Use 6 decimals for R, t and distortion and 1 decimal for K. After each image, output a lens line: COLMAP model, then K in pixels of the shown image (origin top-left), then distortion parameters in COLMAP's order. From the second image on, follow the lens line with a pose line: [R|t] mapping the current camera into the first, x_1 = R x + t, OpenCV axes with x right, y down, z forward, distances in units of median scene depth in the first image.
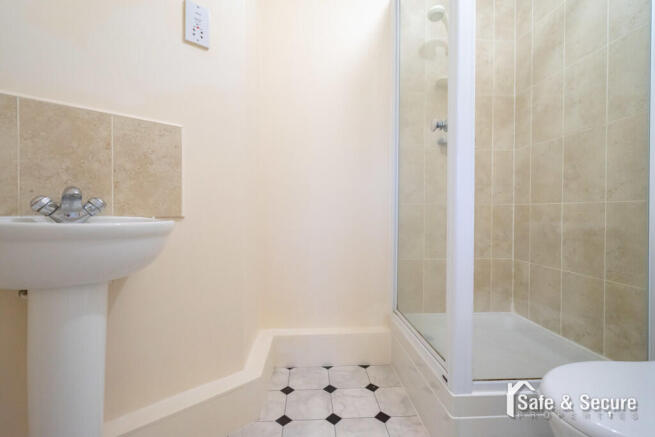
lens RADIAL K [[296.9, 0, 329.2], [0, 296.9, 217.7], [0, 0, 1]] dist [0.009076, -0.001677]
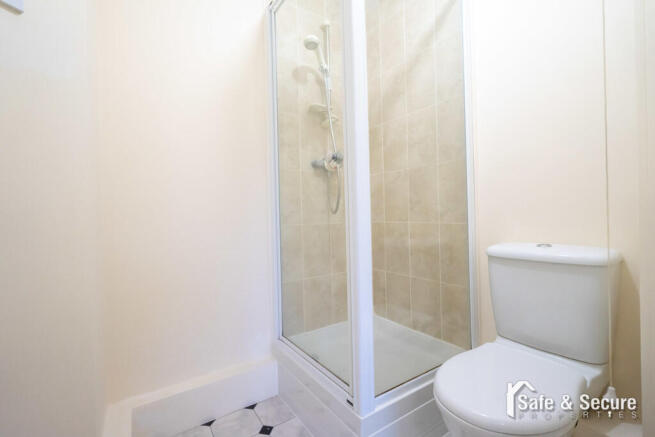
lens RADIAL K [[296.9, 0, 326.9], [0, 296.9, 218.2], [0, 0, 1]] dist [0.009076, -0.001677]
pose [[0.870031, -0.028806, 0.492155, -0.123275], [0.035061, 0.999379, -0.003486, -0.071787], [-0.491749, 0.020289, 0.870500, 0.088582]]
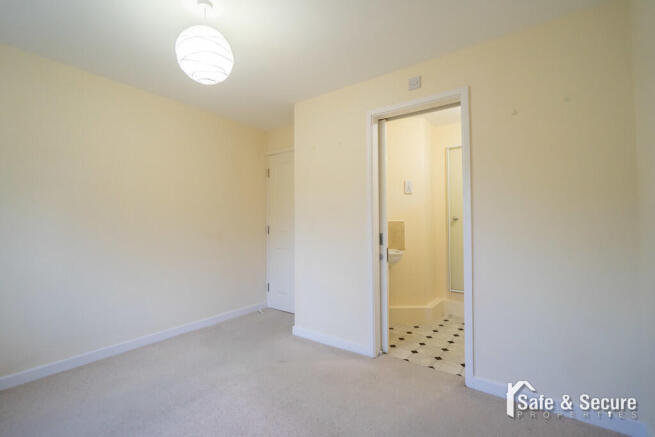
lens RADIAL K [[296.9, 0, 328.4], [0, 296.9, 217.9], [0, 0, 1]] dist [0.009076, -0.001677]
pose [[0.771859, -0.010564, -0.635706, 0.705879], [0.002019, 0.999898, -0.014164, -0.213411], [0.635791, 0.009649, 0.771801, -1.545094]]
